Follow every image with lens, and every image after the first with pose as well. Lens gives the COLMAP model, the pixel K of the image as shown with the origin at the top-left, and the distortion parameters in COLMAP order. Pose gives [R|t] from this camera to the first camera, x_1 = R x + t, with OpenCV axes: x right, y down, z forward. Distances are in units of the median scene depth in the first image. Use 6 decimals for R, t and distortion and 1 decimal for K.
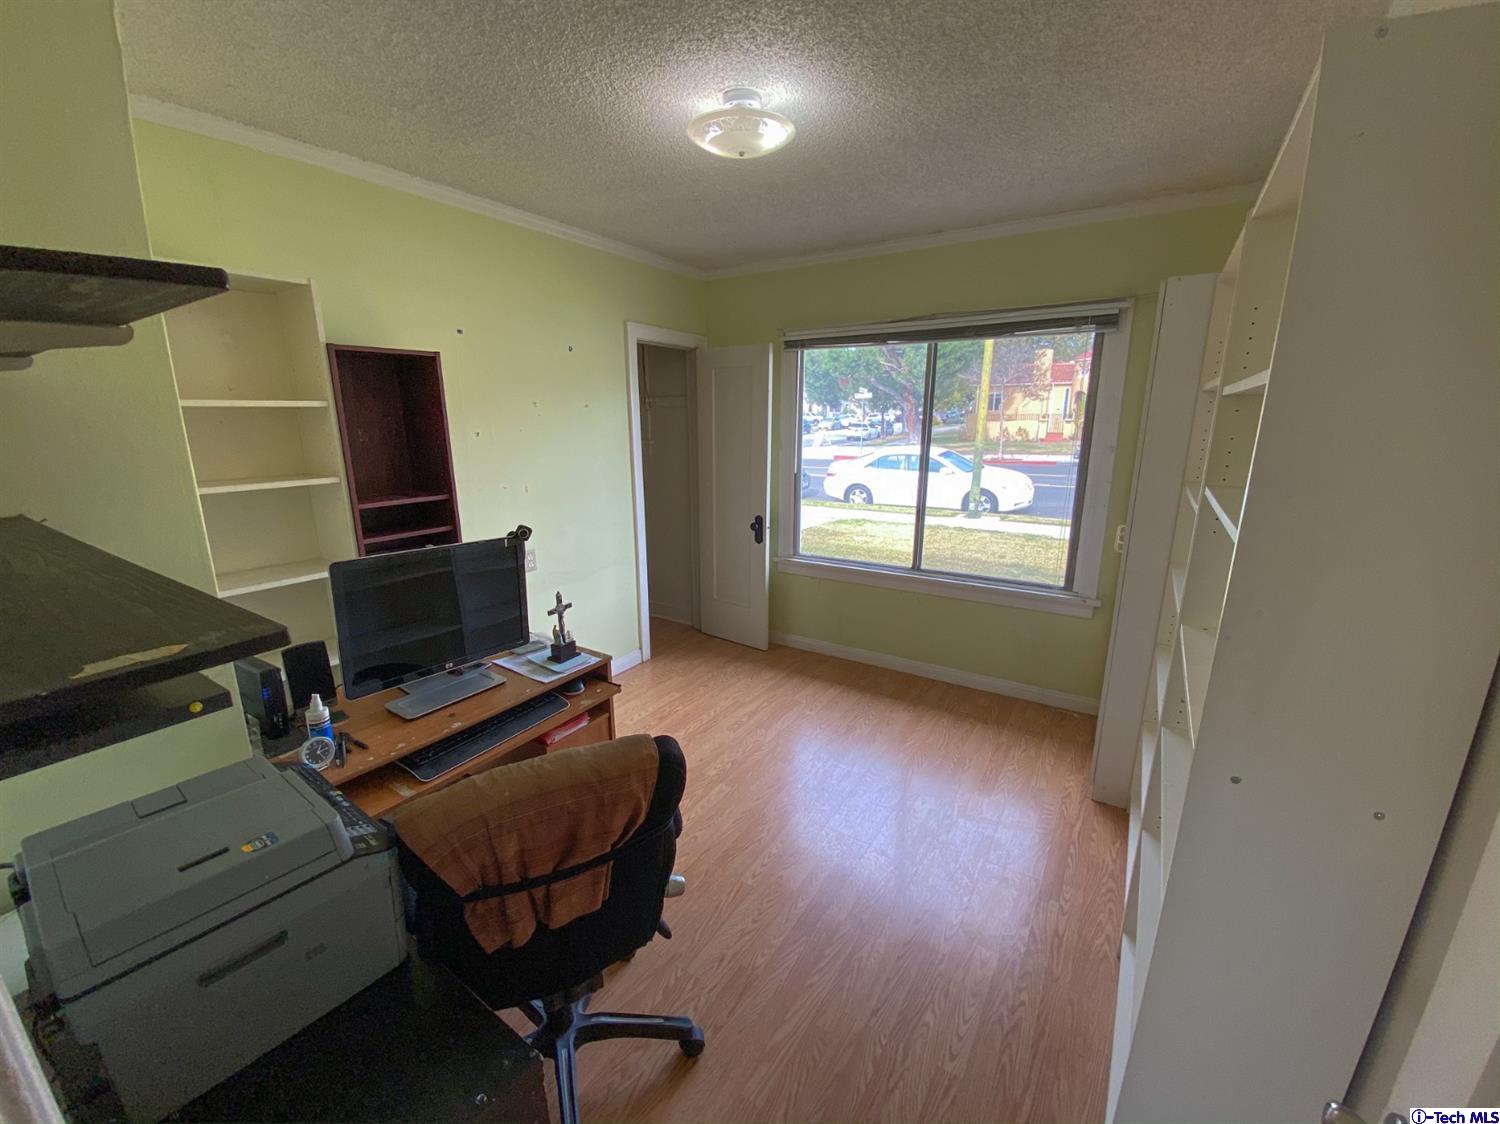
lens RADIAL K [[607.8, 0, 741.0], [0, 607.8, 569.9], [0, 0, 1]] dist [0.003795, -0.000502]
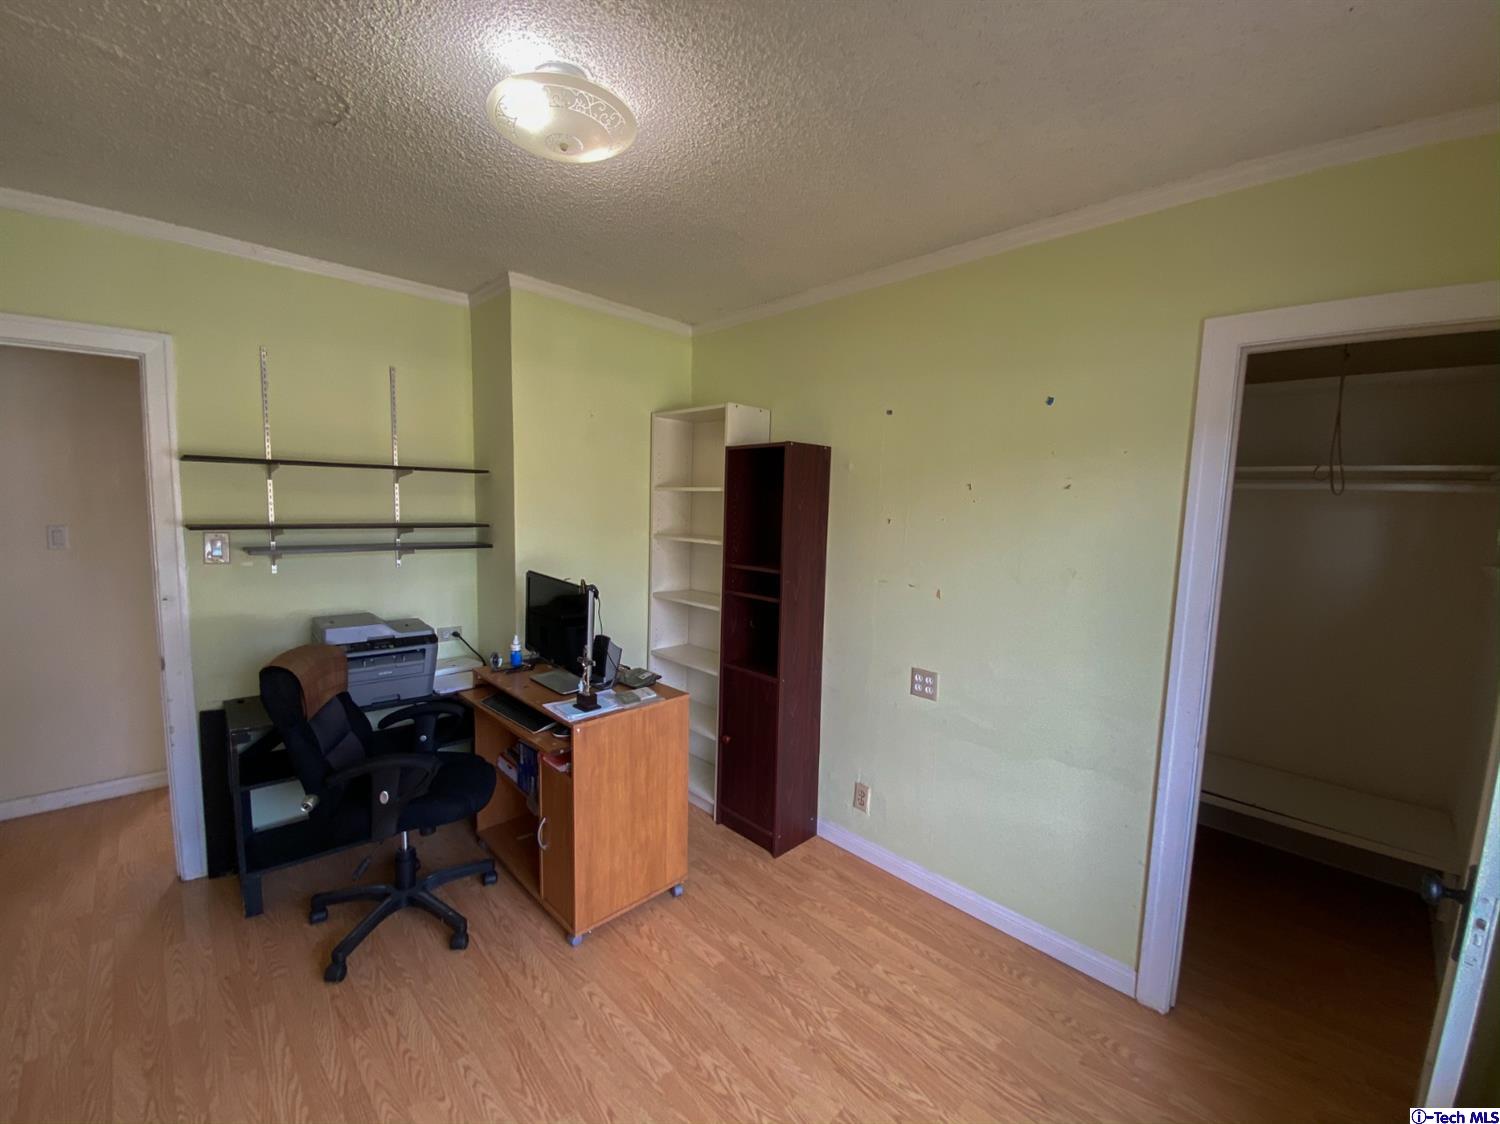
lens RADIAL K [[607.8, 0, 742.3], [0, 607.8, 556.8], [0, 0, 1]] dist [0.003795, -0.000502]
pose [[-0.222190, 0.100789, -0.969780, 0.415443], [-0.246699, 0.956466, 0.155928, -0.222864], [0.943277, 0.273889, -0.187653, 0.839050]]
